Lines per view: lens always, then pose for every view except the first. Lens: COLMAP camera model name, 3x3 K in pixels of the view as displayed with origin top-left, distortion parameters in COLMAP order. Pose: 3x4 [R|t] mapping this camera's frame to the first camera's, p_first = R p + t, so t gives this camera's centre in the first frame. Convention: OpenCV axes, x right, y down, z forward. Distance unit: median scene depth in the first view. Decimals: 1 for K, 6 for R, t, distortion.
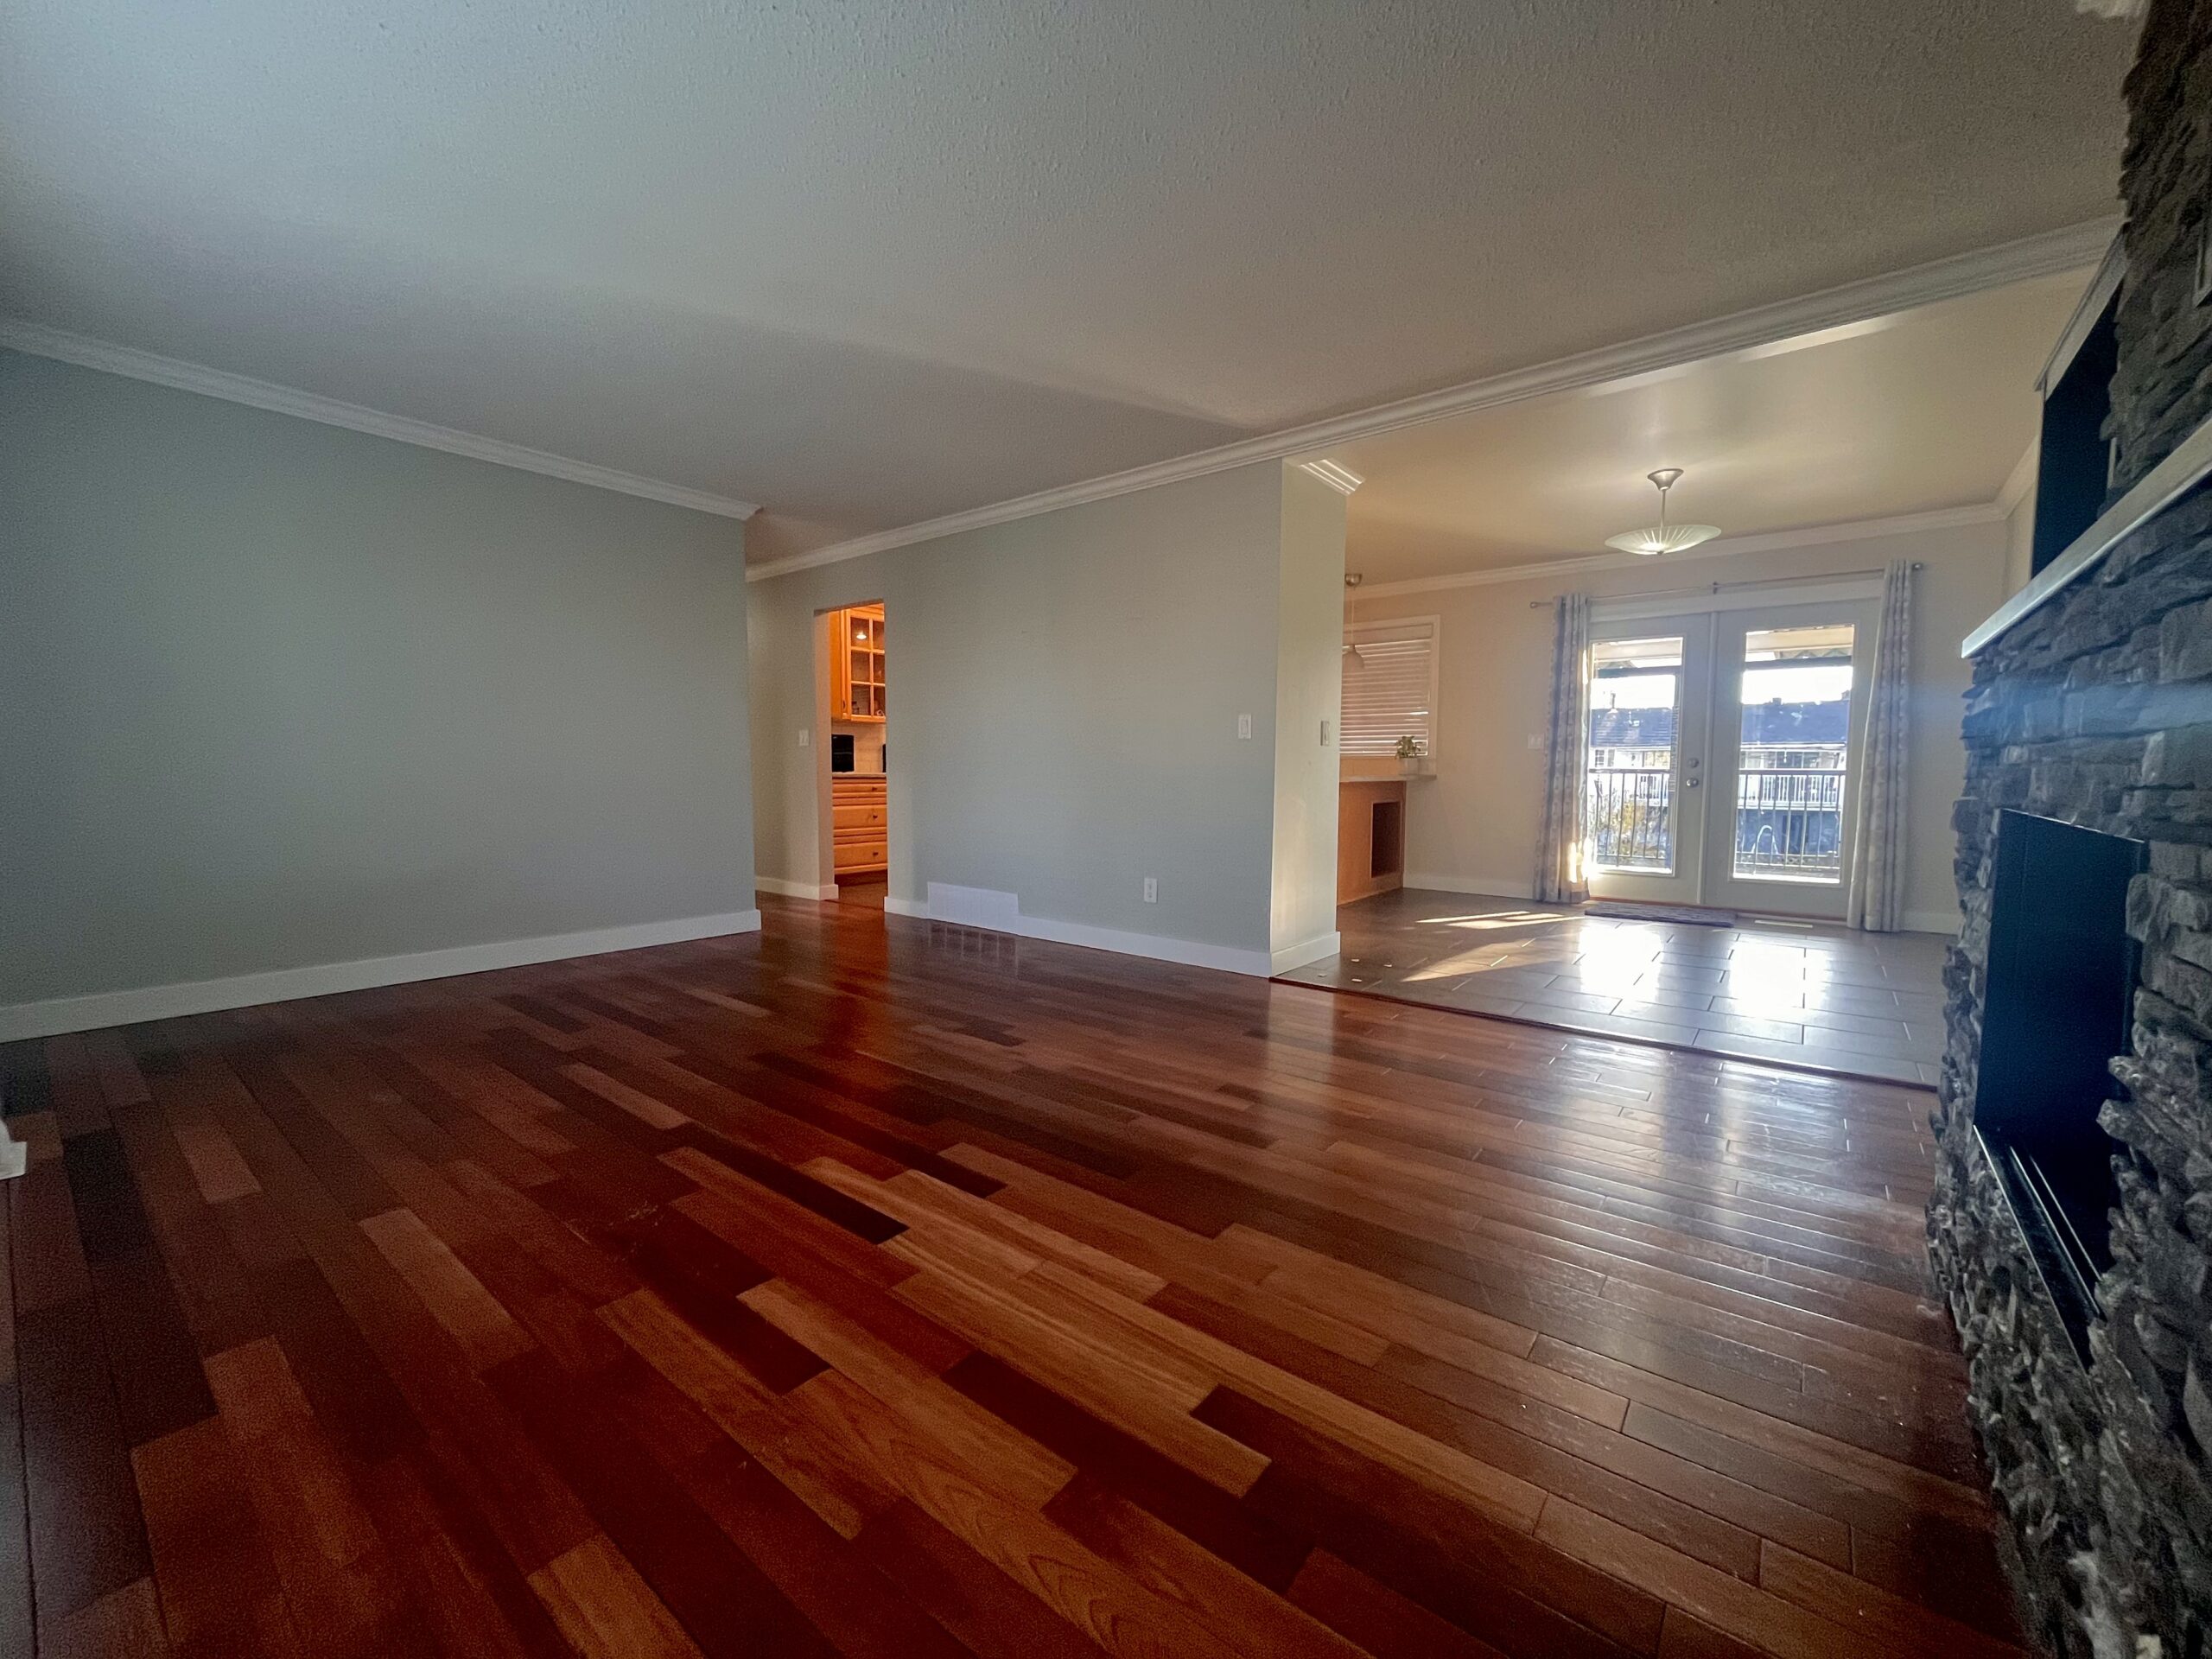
lens RADIAL K [[894.4, 0, 1099.2], [0, 894.4, 835.0], [0, 0, 1]] dist [-0.003053, -0.000335]
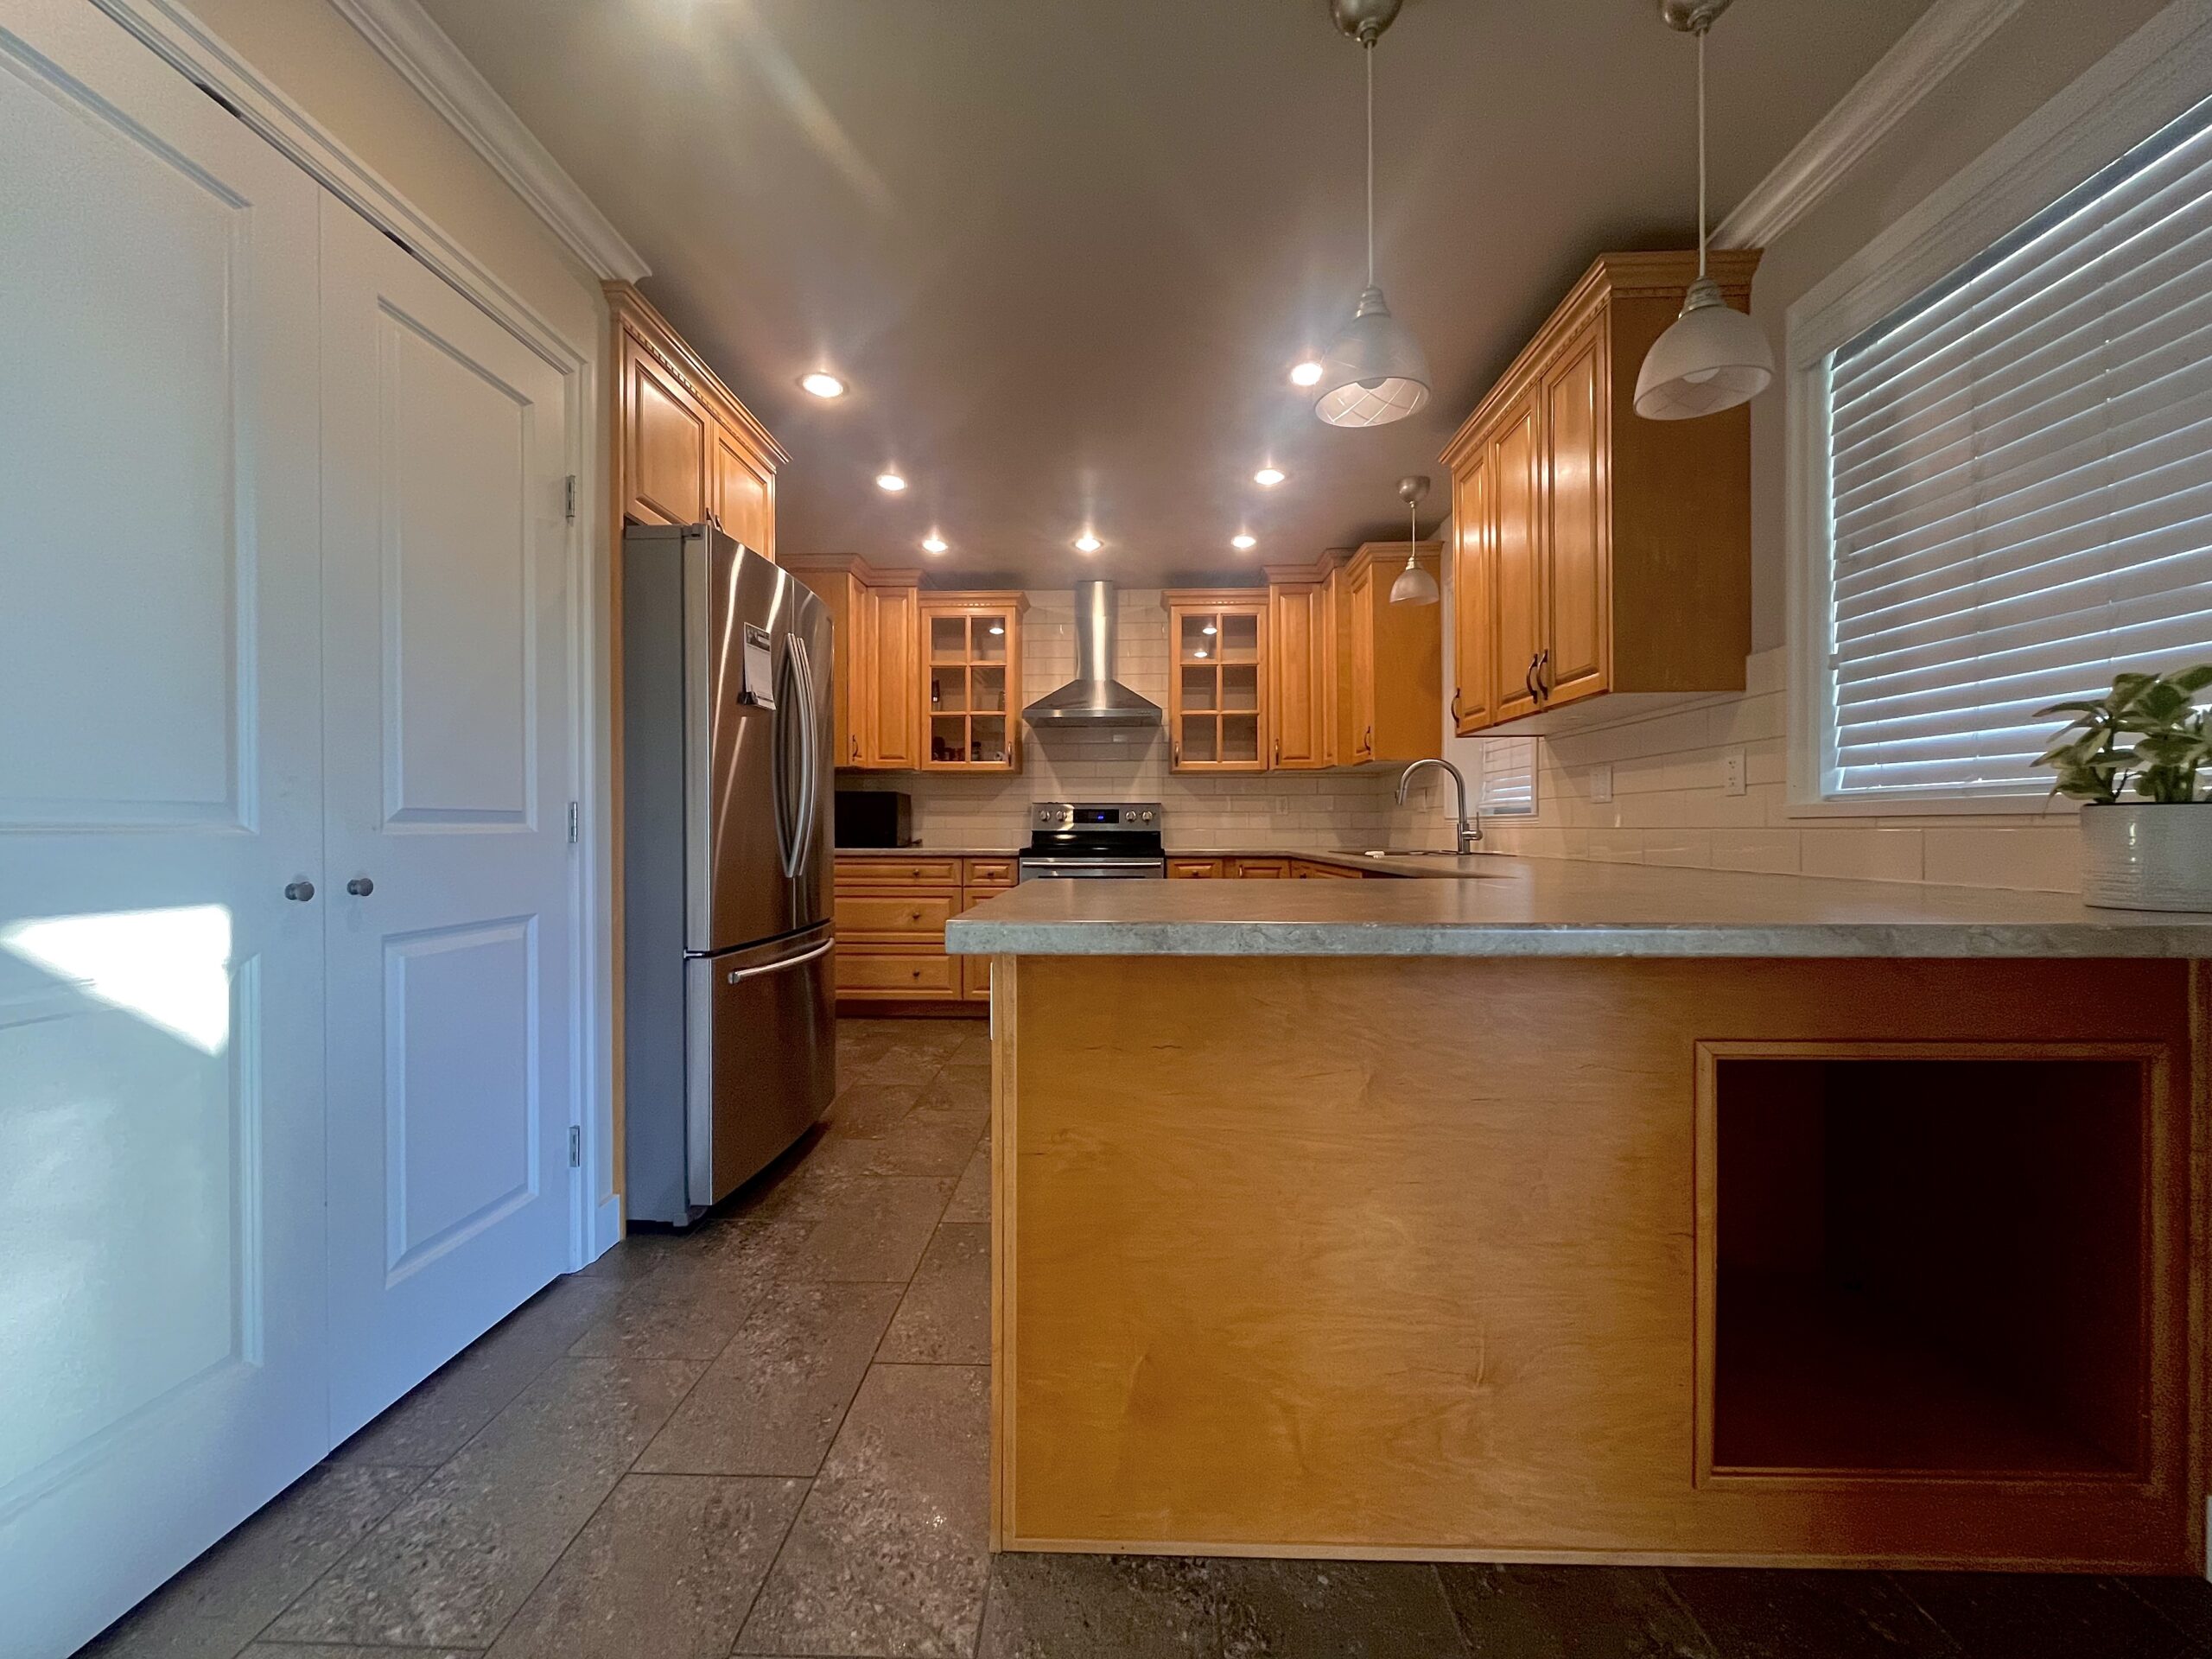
lens RADIAL K [[894.4, 0, 1099.2], [0, 894.4, 835.0], [0, 0, 1]] dist [-0.003053, -0.000335]
pose [[0.597734, 0.001125, -0.801694, 0.351994], [-0.057919, 0.997447, -0.041784, -0.061947], [0.799600, 0.071409, 0.596273, 0.735814]]
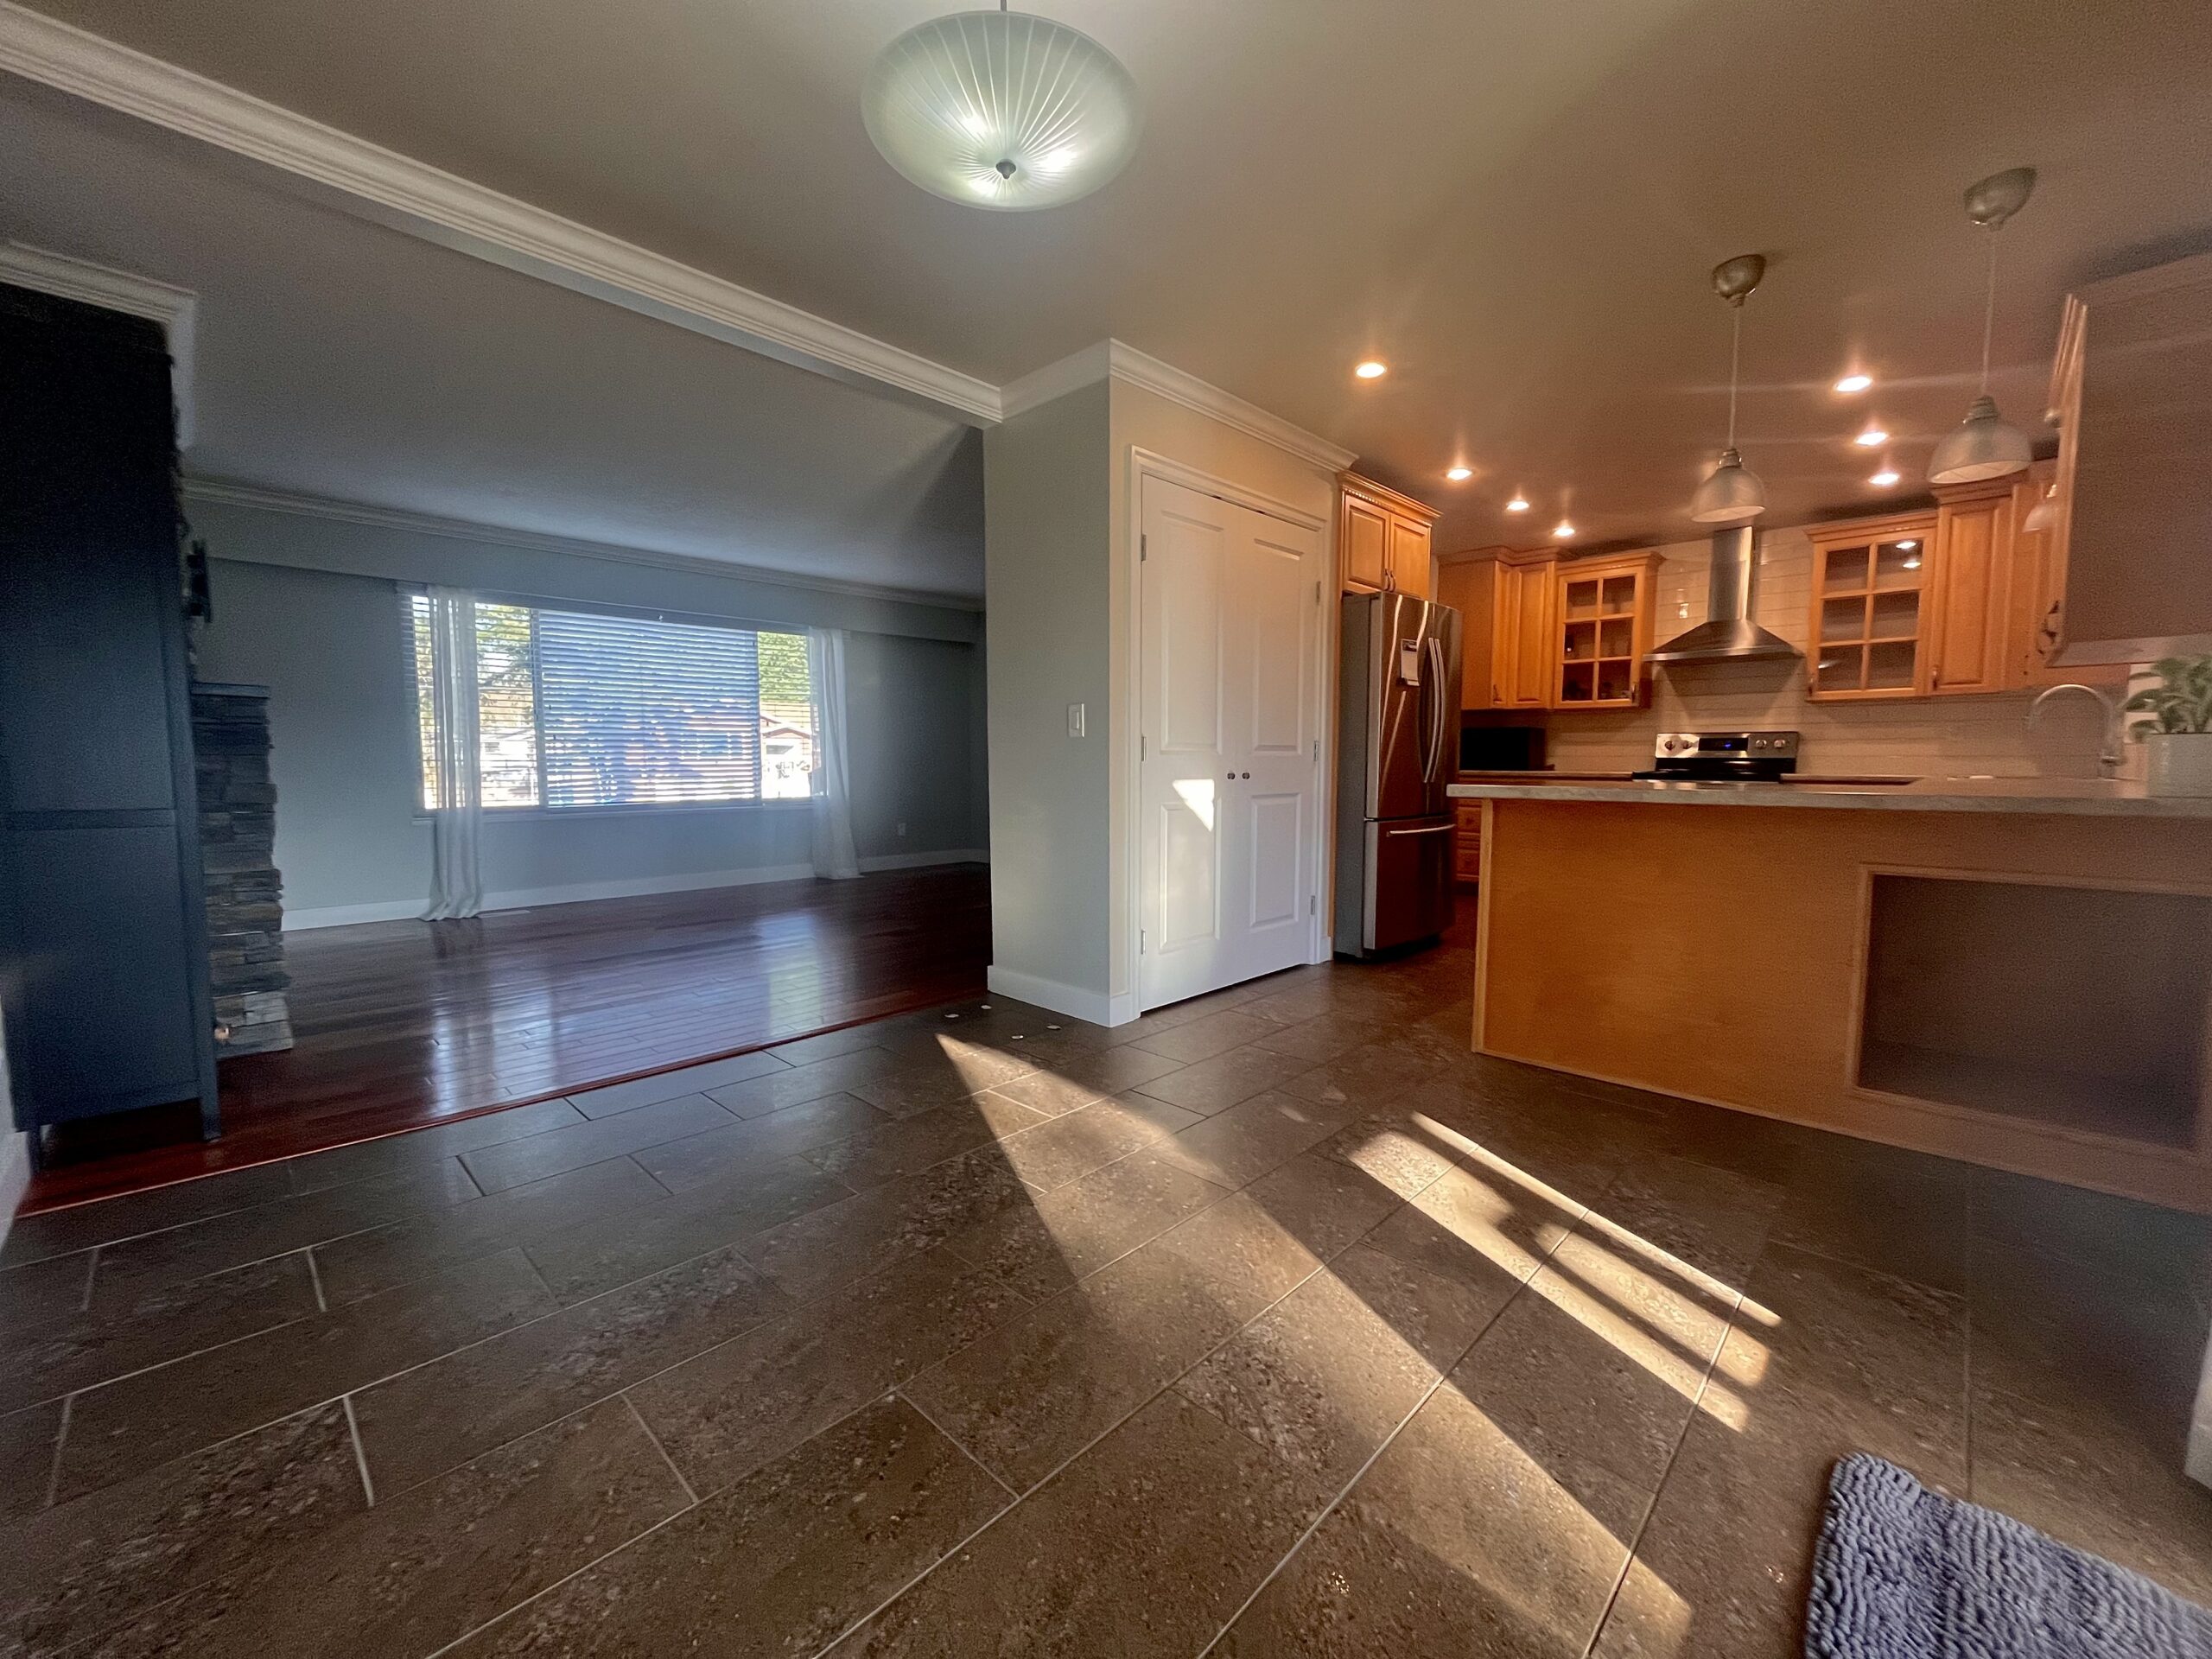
lens RADIAL K [[894.4, 0, 1099.2], [0, 894.4, 835.0], [0, 0, 1]] dist [-0.003053, -0.000335]
pose [[-0.098451, 0.080393, -0.991889, 0.630010], [-0.076578, 0.993164, 0.088097, -0.053876], [0.992191, 0.084630, -0.091622, 0.687799]]
